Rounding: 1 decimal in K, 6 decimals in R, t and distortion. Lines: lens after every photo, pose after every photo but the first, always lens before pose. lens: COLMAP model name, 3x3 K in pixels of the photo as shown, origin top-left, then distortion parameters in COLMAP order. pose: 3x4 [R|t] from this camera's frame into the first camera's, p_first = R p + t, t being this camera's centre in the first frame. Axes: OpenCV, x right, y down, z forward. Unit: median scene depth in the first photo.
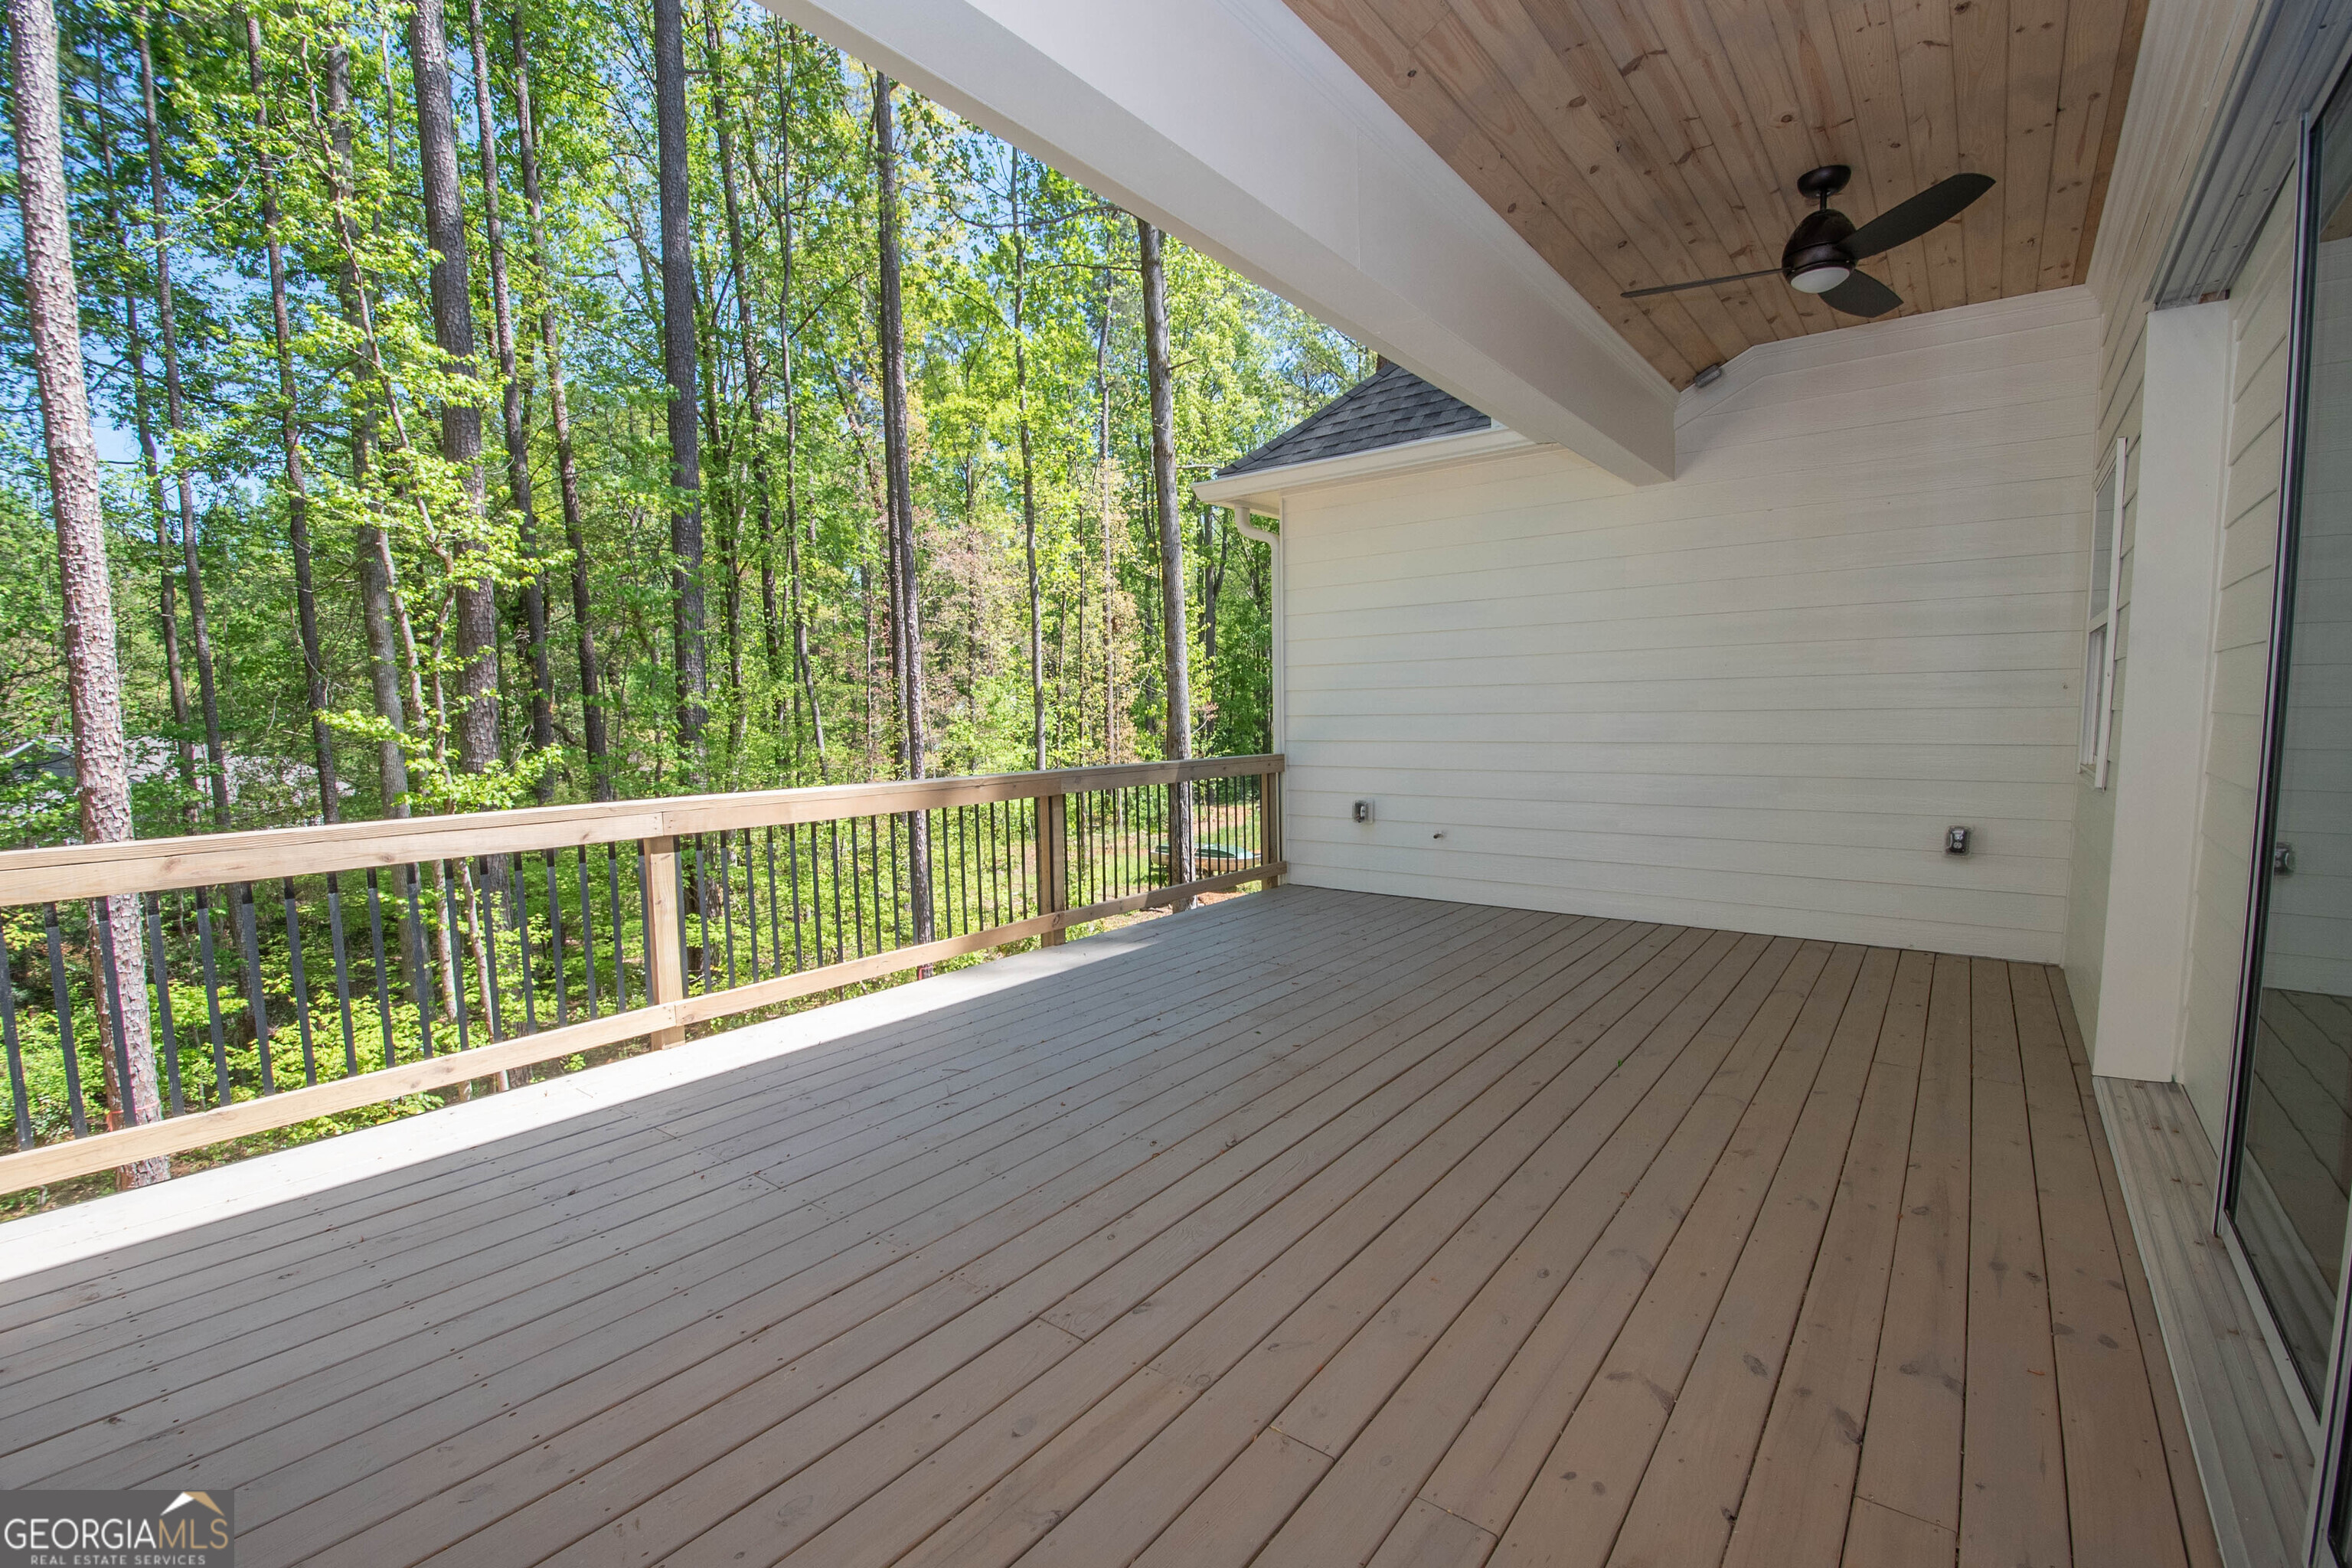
lens RADIAL K [[1028.0, 0, 1180.1], [0, 1028.0, 810.8], [0, 0, 1]] dist [0.011705, -0.021652]
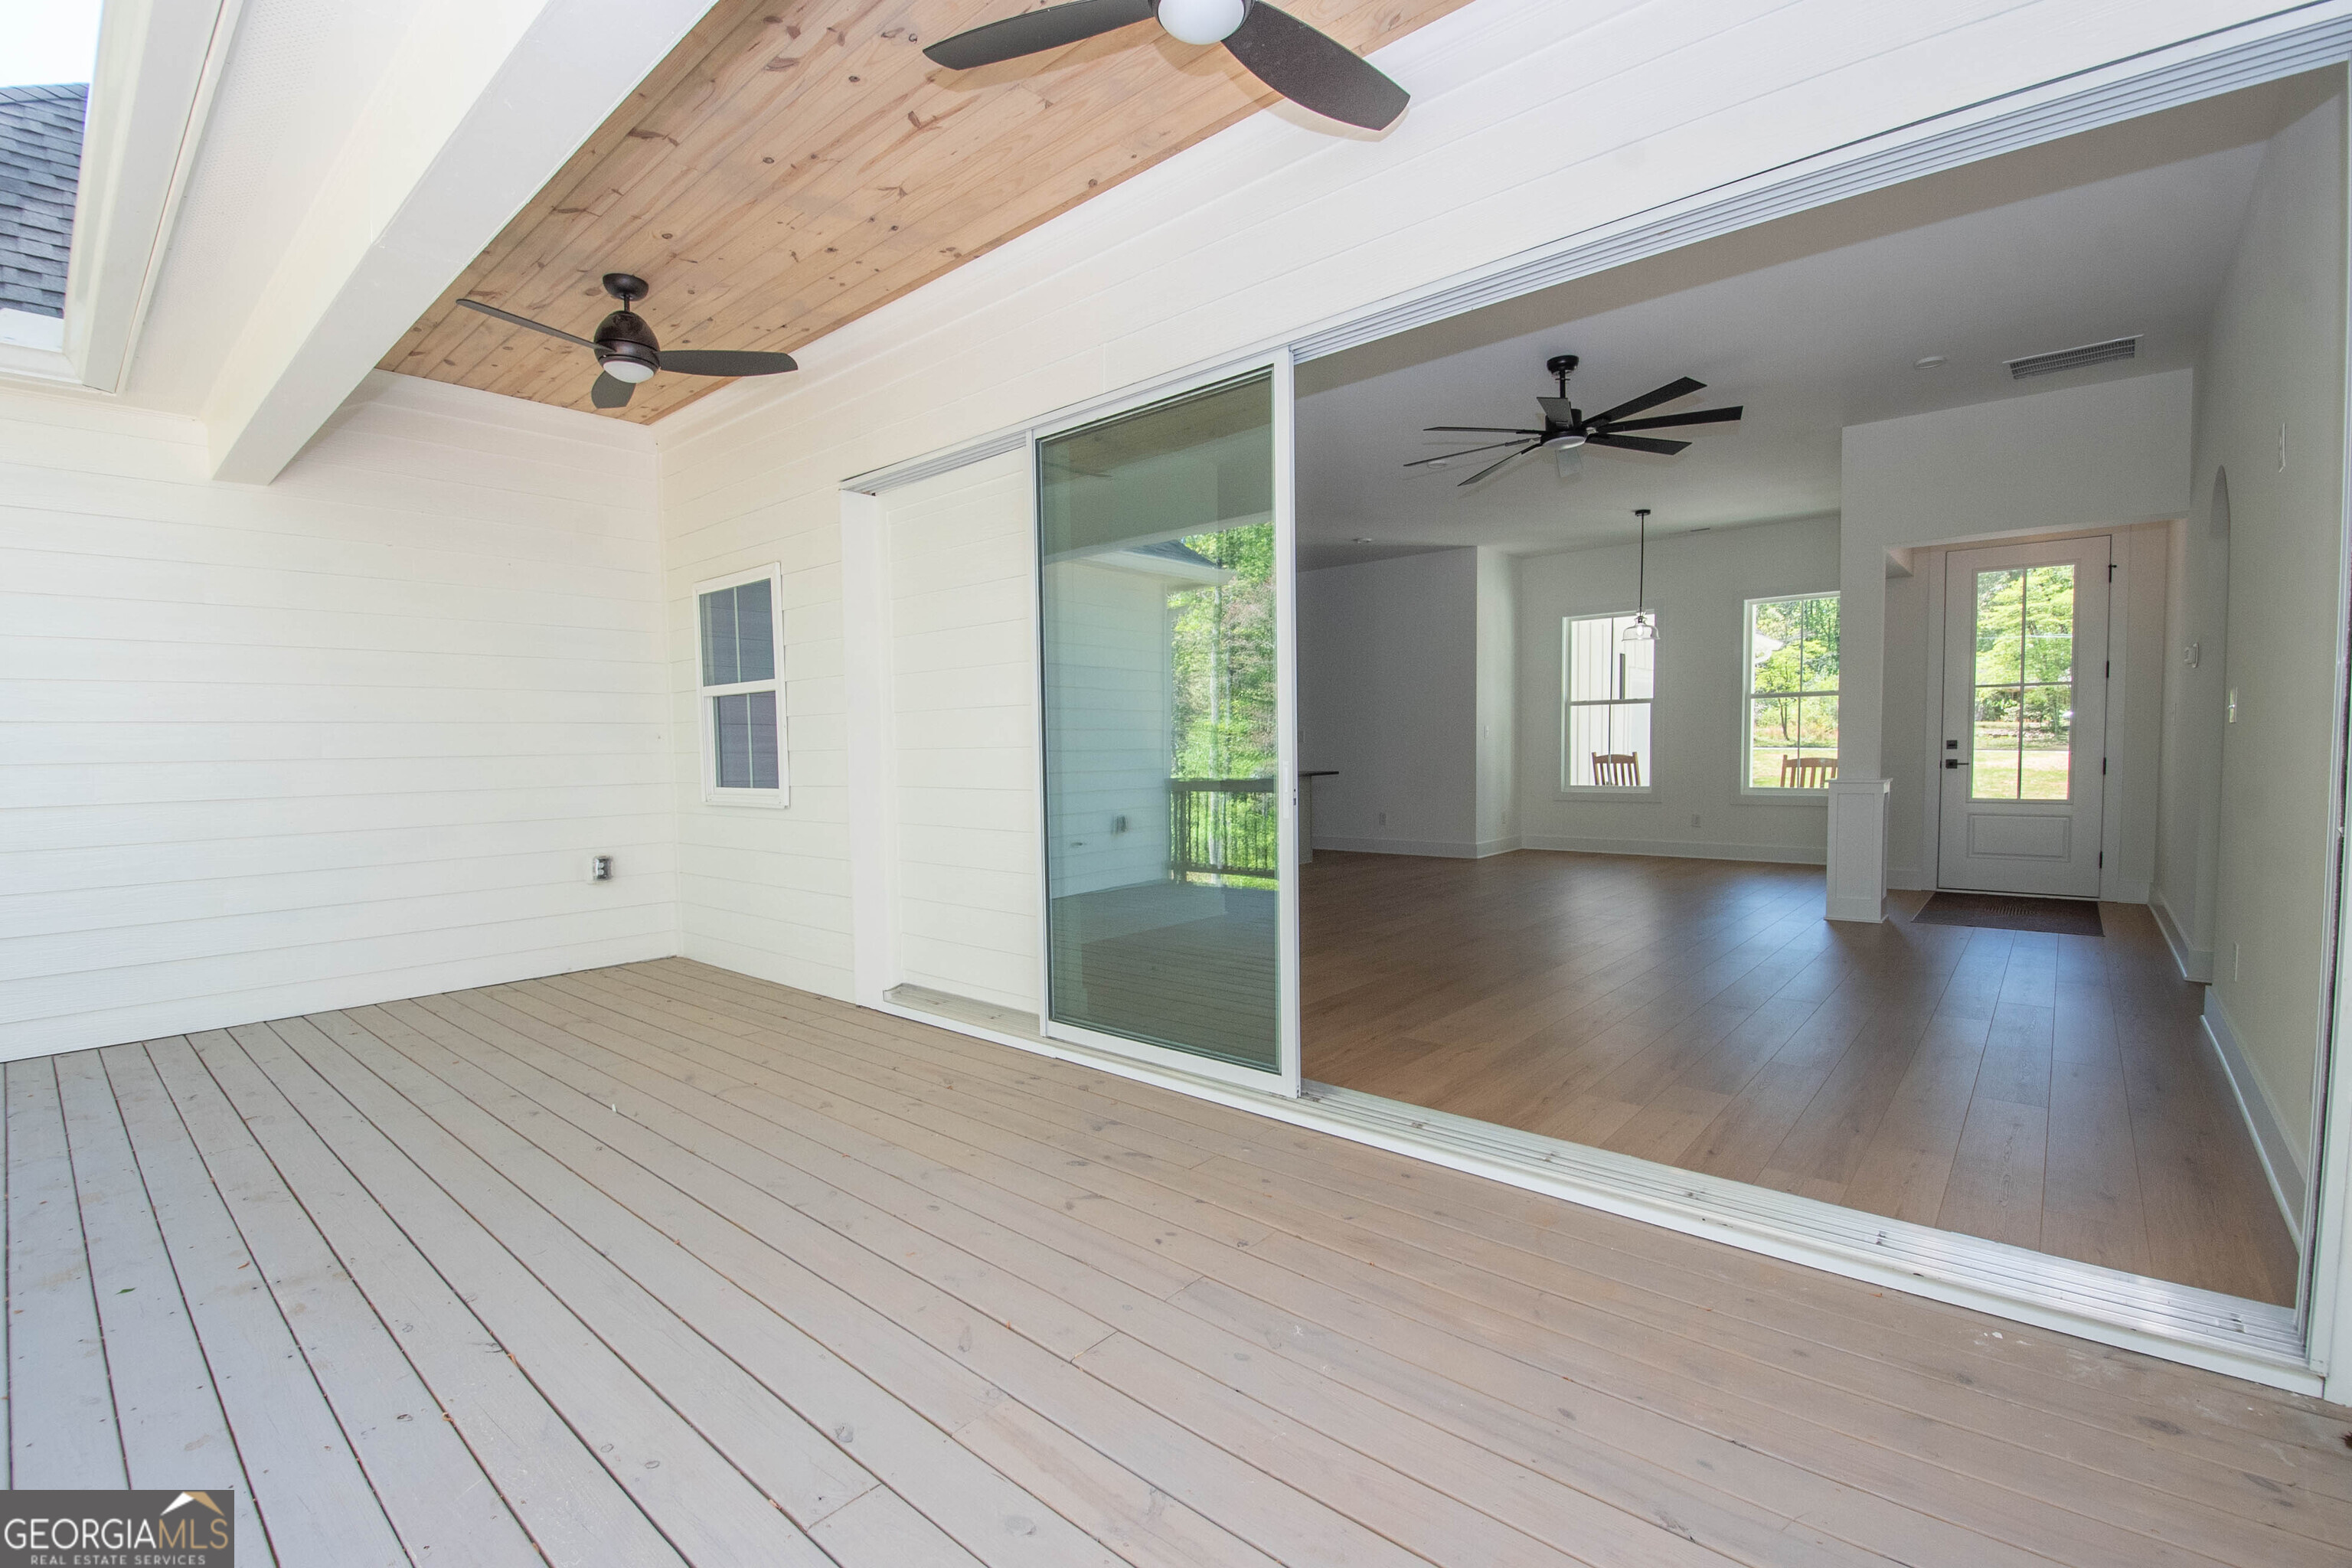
lens RADIAL K [[1028.0, 0, 1180.1], [0, 1028.0, 810.8], [0, 0, 1]] dist [0.011705, -0.021652]
pose [[0.054186, -0.049787, 0.997289, -0.504713], [0.110353, 0.992937, 0.043573, -0.017359], [-0.992414, 0.107692, 0.059298, 0.378323]]
